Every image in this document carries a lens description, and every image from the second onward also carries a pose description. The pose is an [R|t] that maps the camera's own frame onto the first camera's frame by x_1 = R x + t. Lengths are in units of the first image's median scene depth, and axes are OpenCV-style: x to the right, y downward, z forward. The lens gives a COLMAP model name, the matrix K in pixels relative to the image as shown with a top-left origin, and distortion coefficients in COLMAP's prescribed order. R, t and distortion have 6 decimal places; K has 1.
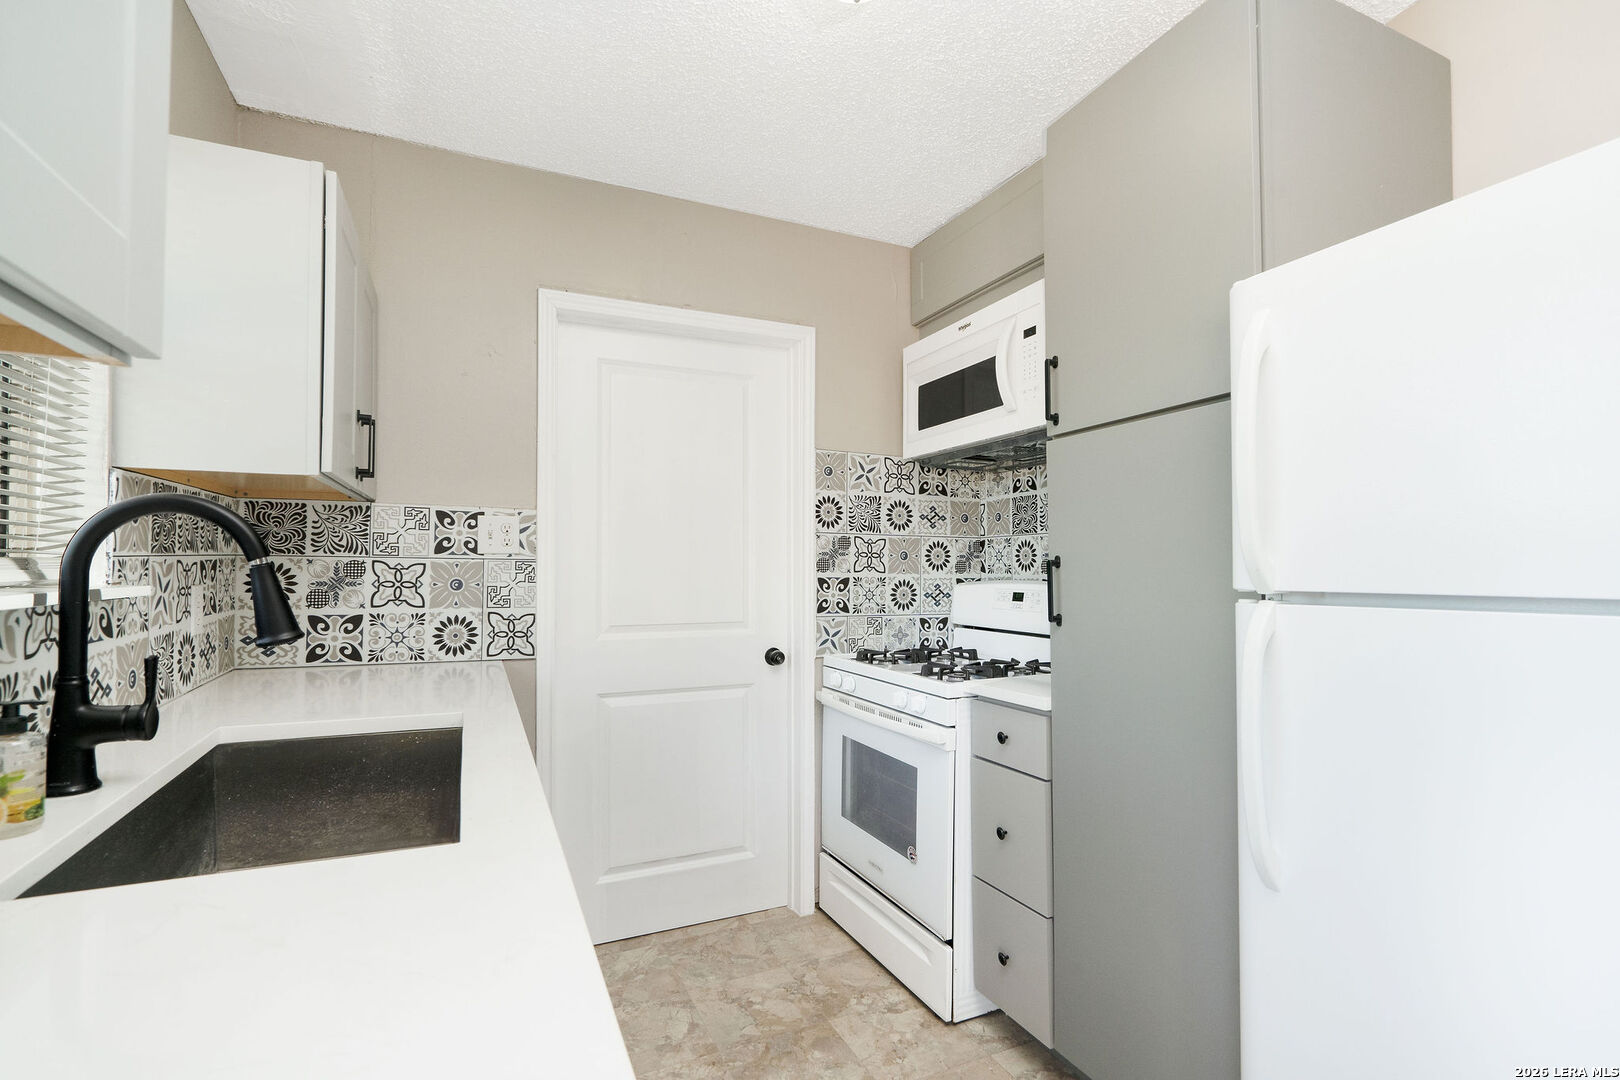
lens RADIAL K [[755.2, 0, 819.7], [0, 755.2, 551.8], [0, 0, 1]] dist [-0.004581, 0.001424]
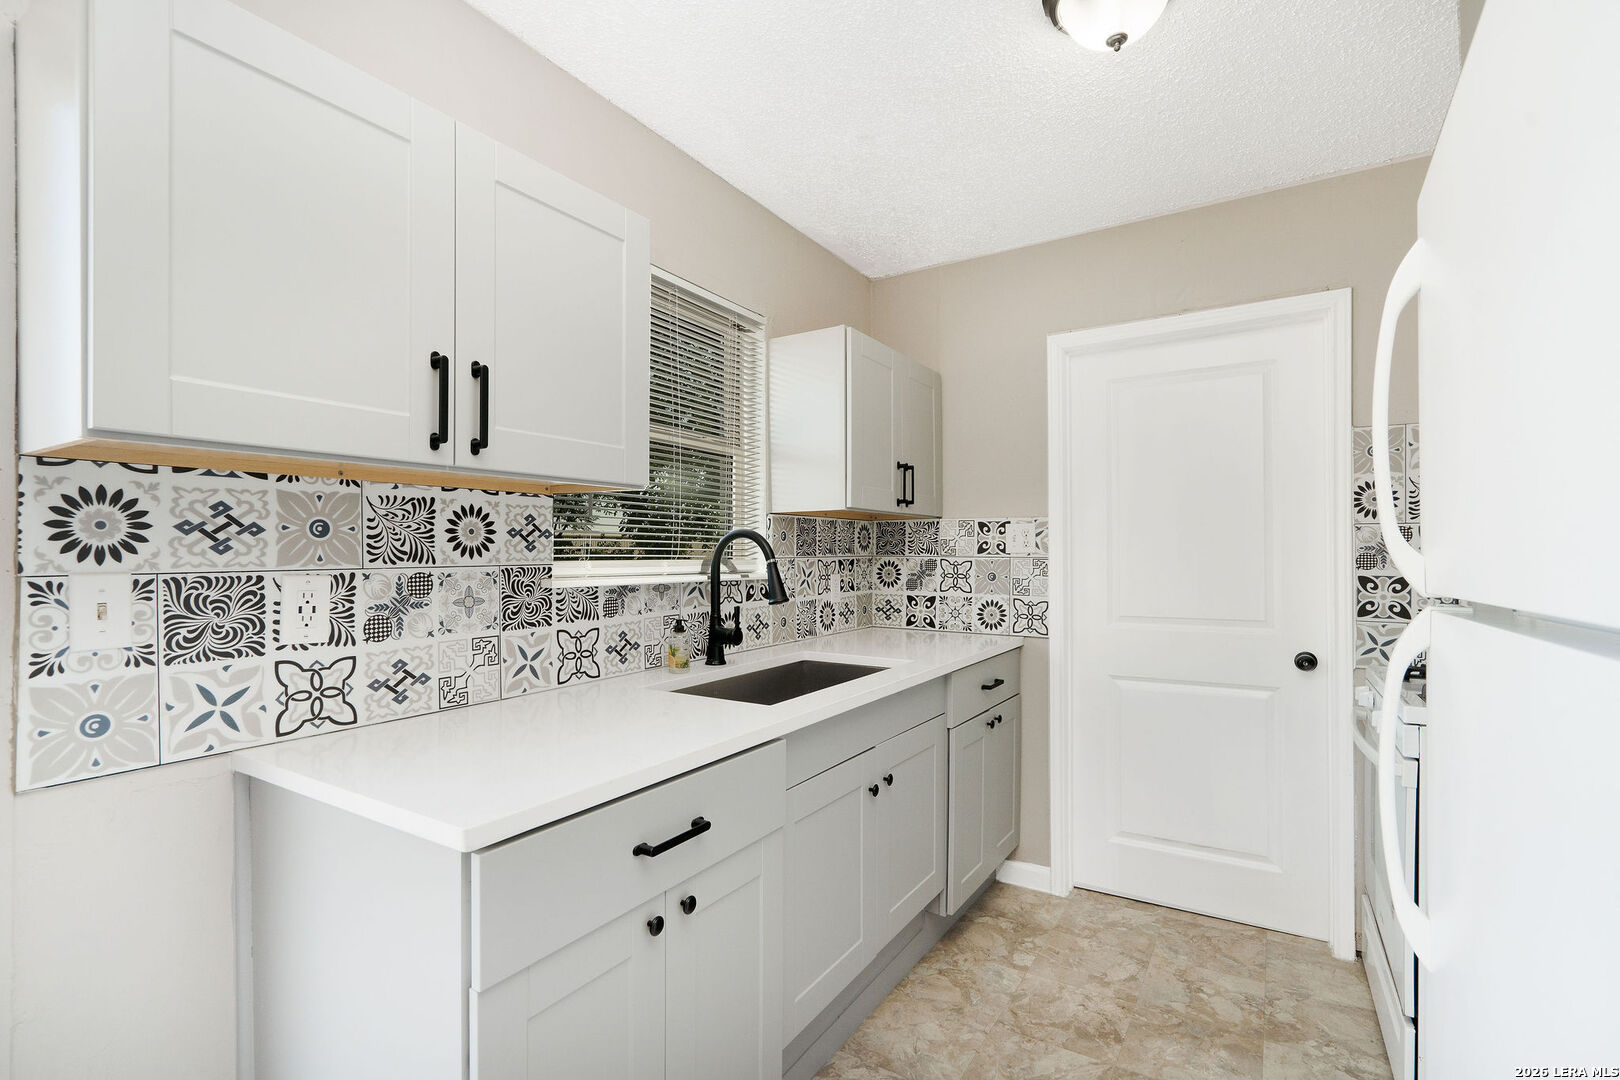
lens RADIAL K [[755.2, 0, 820.9], [0, 755.2, 549.7], [0, 0, 1]] dist [-0.004581, 0.001424]
pose [[0.547641, -0.015127, -0.836577, 0.470580], [0.017265, 0.999828, -0.006776, -0.000310], [0.836535, -0.010733, 0.547808, 0.016736]]
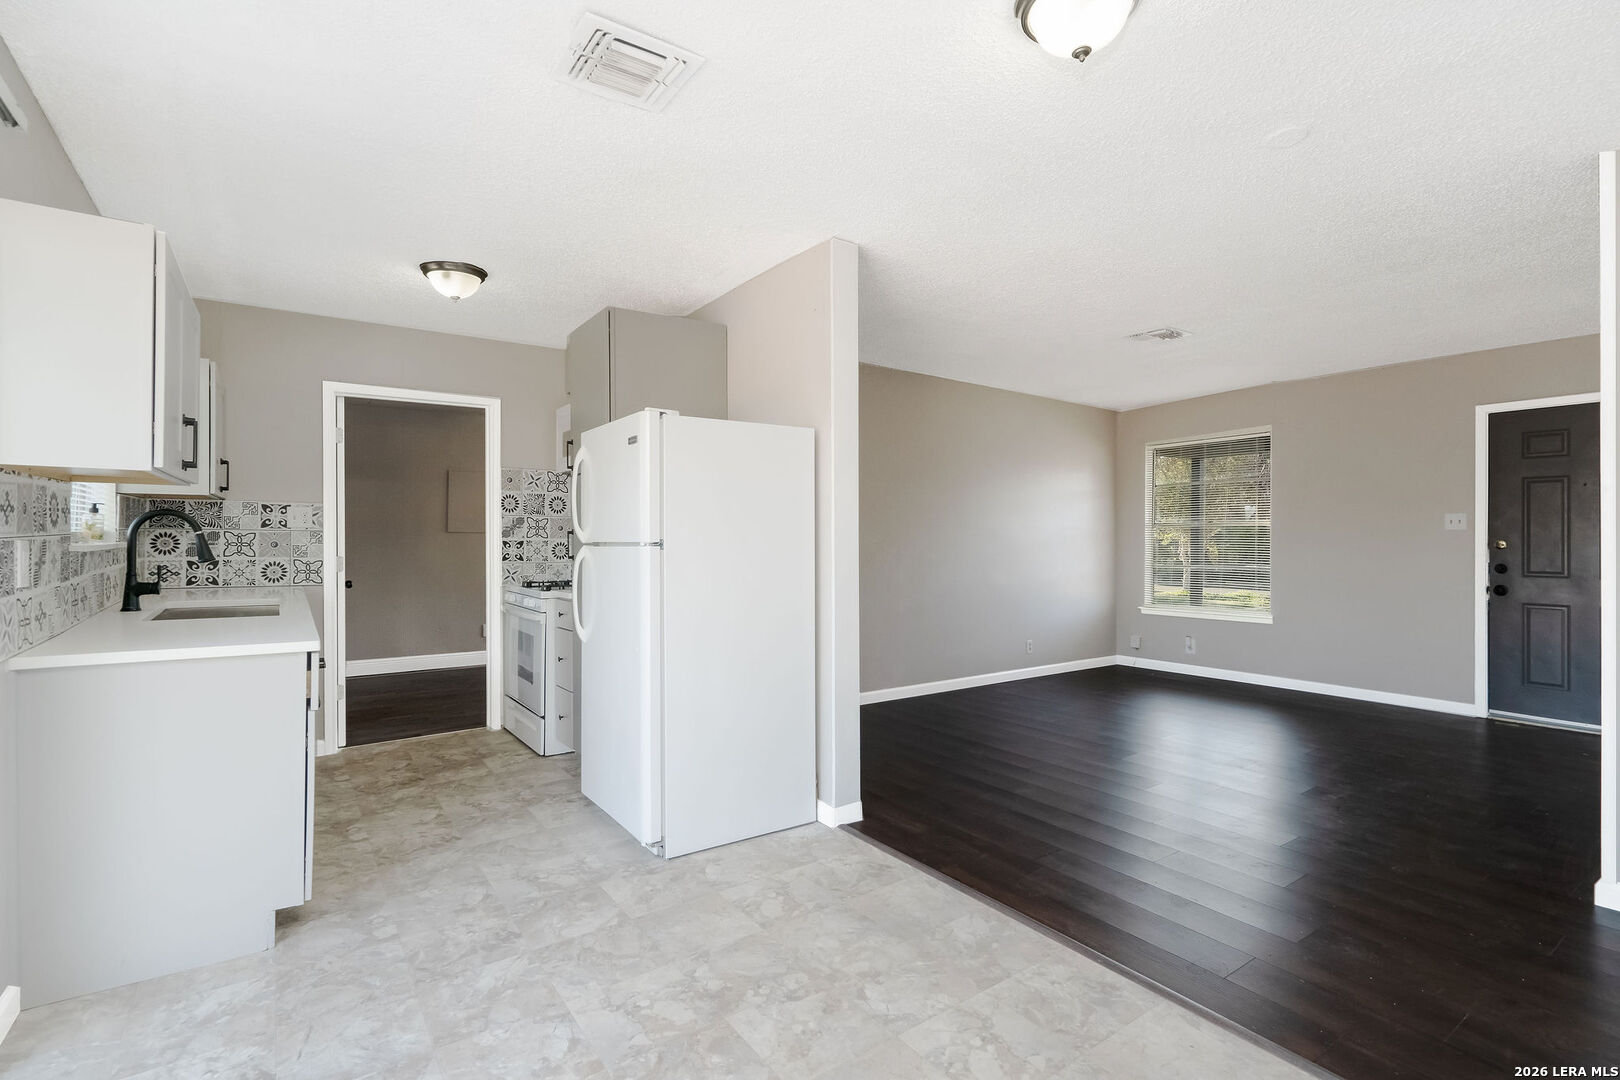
lens RADIAL K [[755.2, 0, 815.7], [0, 755.2, 535.8], [0, 0, 1]] dist [-0.004581, 0.001424]
pose [[0.983398, -0.002319, 0.181447, 0.484043], [-0.001081, 0.999826, 0.018637, -0.013445], [-0.181459, -0.018524, 0.983224, -1.047542]]
